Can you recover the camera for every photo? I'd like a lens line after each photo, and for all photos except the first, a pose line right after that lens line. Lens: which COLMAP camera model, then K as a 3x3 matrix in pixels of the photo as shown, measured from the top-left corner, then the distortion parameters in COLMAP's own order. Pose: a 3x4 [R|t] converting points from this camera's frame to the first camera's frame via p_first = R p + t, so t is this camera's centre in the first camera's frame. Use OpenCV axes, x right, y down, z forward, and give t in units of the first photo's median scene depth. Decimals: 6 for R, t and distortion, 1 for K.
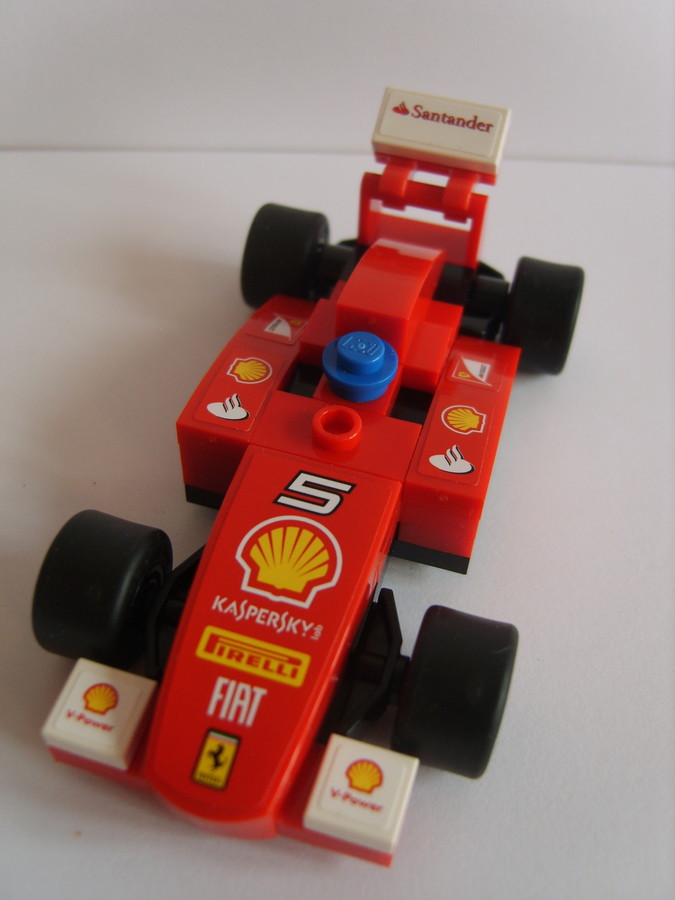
lens RADIAL K [[936.6, 0, 337.5], [0, 936.6, 450.0], [0, 0, 1]] dist [-0.157394, 0.013604]
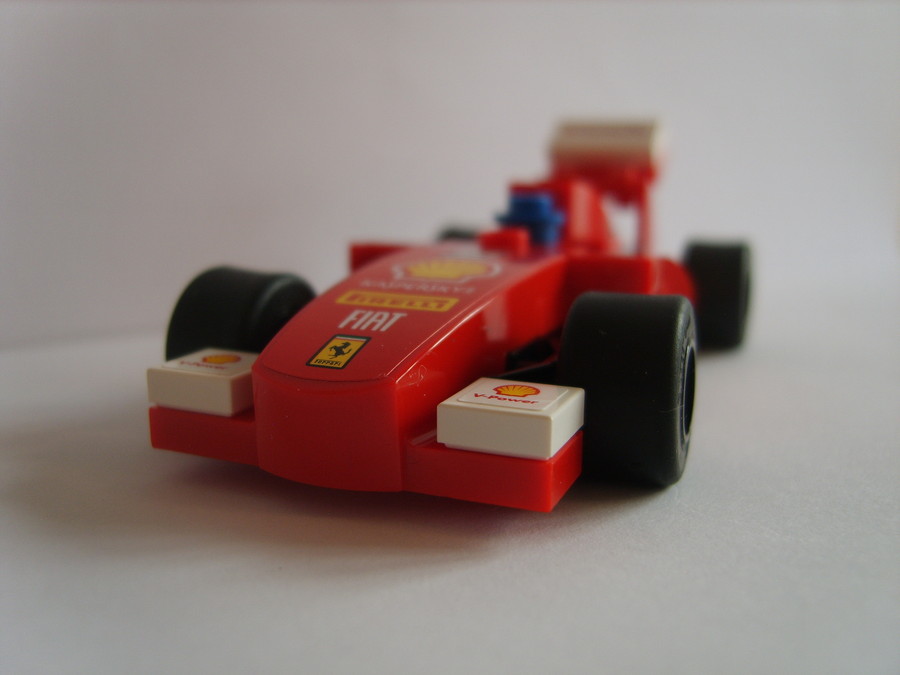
lens RADIAL K [[936.6, 0, 450.0], [0, 936.6, 337.5], [0, 0, 1]] dist [-0.157394, 0.013604]
pose [[0.994248, -0.006936, -0.106882, 0.052269], [-0.059122, 0.796561, -0.601661, 0.716966], [0.089311, 0.604519, 0.791569, 0.274413]]
